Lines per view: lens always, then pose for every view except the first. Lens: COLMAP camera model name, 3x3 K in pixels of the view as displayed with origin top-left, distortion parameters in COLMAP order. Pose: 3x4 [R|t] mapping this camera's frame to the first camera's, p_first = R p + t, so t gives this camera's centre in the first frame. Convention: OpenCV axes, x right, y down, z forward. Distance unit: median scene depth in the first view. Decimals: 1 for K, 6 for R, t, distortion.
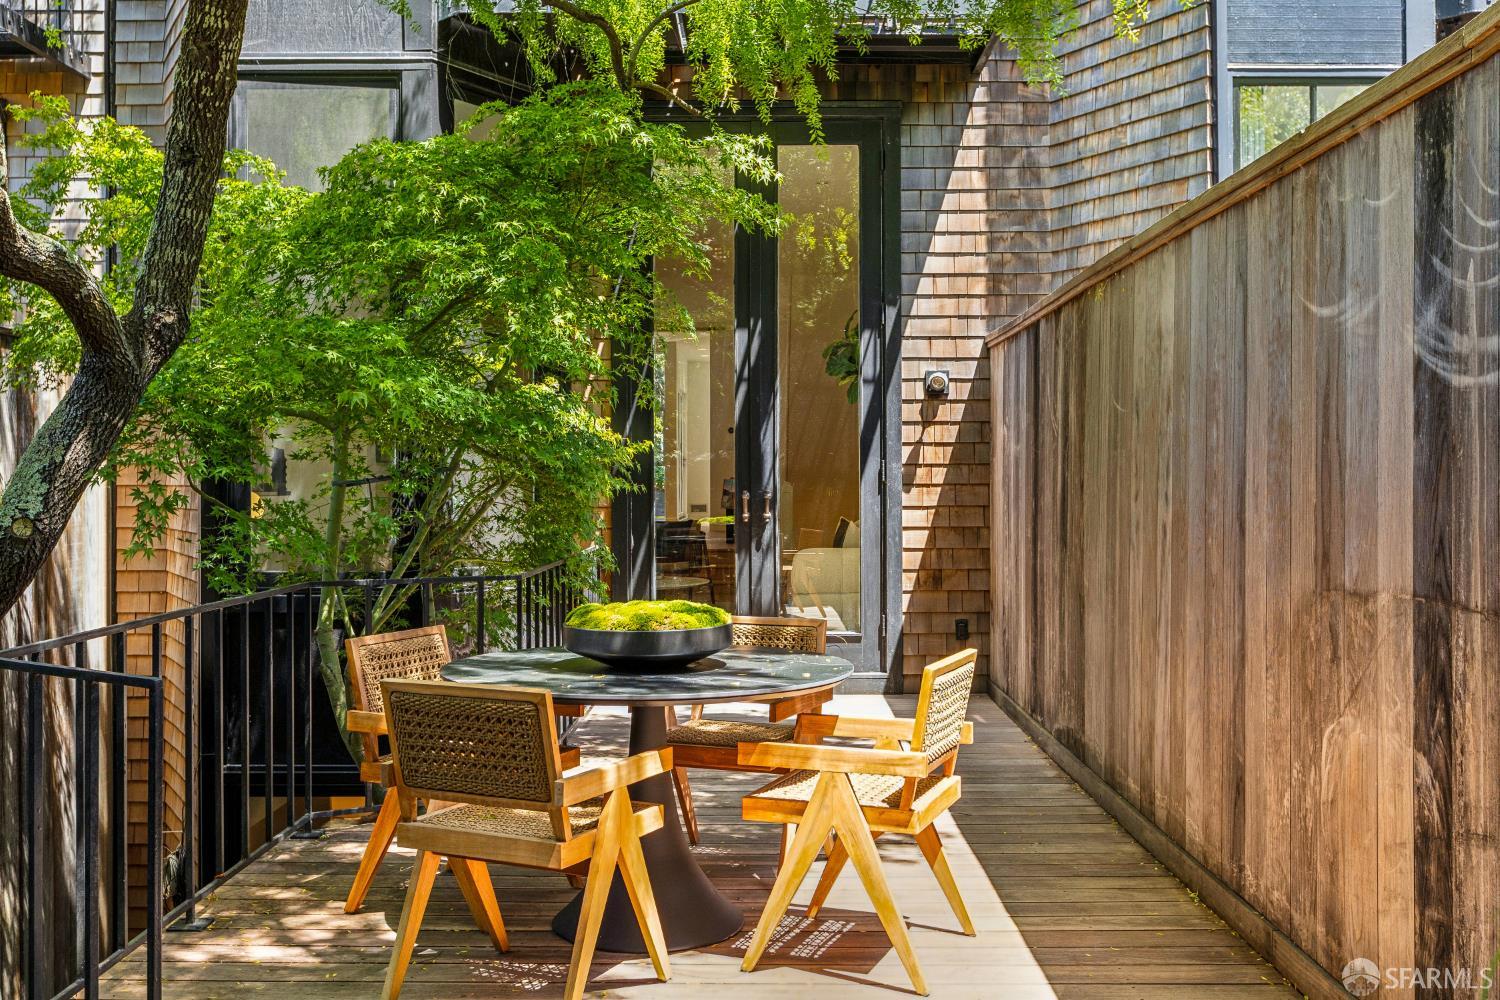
lens RADIAL K [[1481.7, 0, 739.0], [0, 1481.7, 485.9], [0, 0, 1]] dist [0.003831, 0.000000]
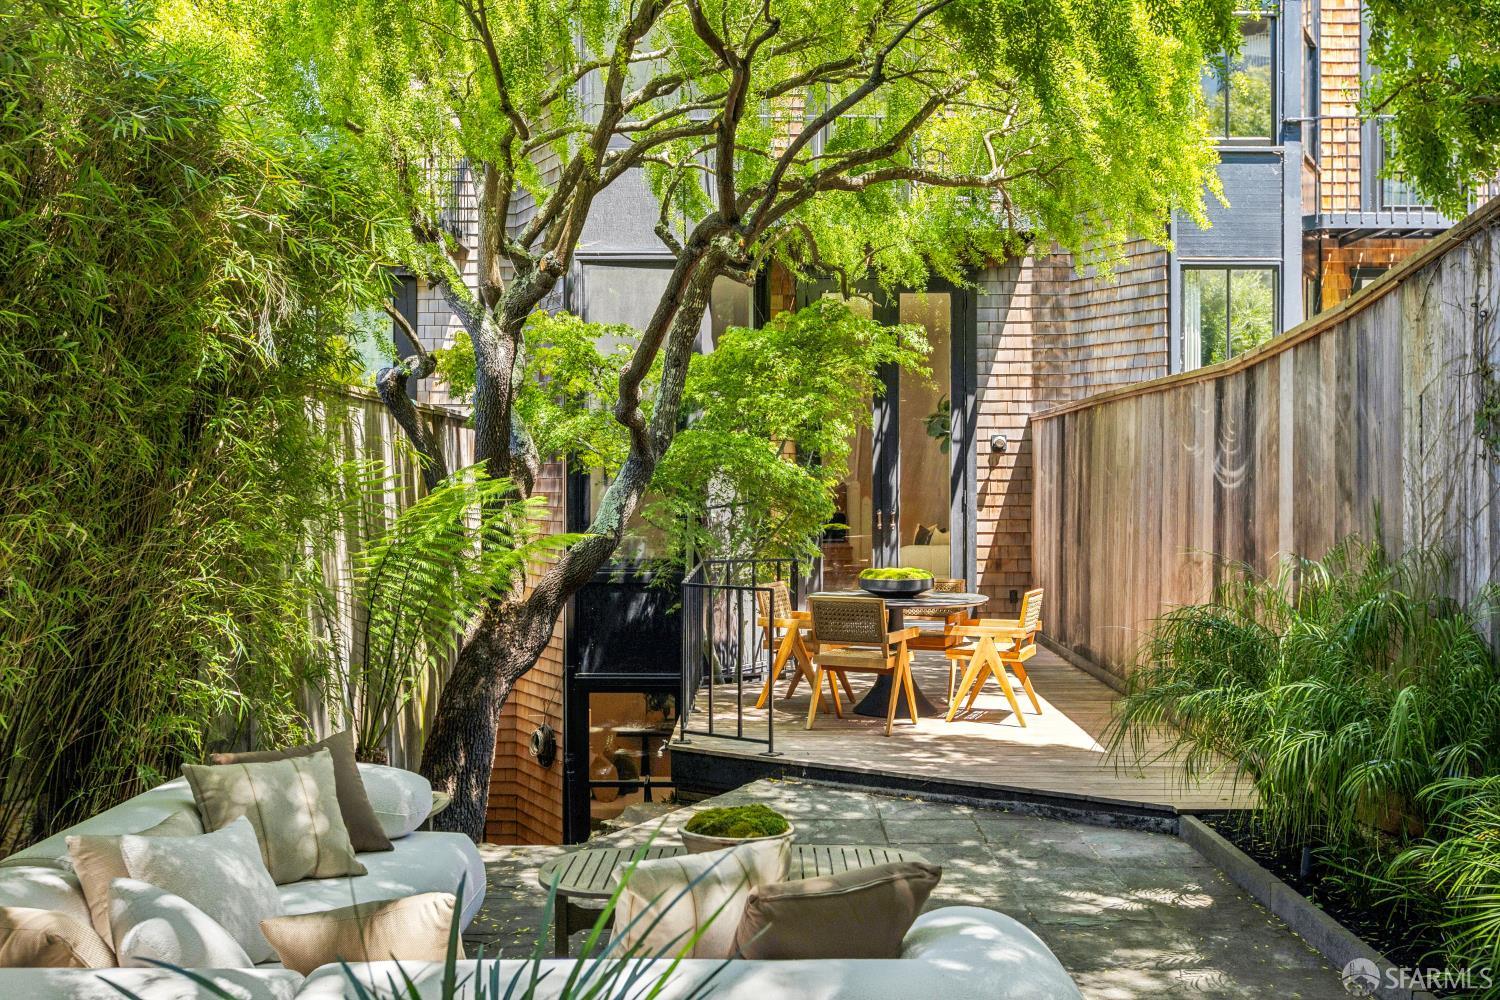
lens RADIAL K [[1481.7, 0, 758.8], [0, 1481.7, 516.3], [0, 0, 1]] dist [0.003831, 0.000000]
pose [[0.999947, 0.001692, 0.010152, -0.143248], [-0.001904, 0.999779, 0.020932, -0.023020], [-0.010114, -0.020950, 0.999729, -0.605073]]
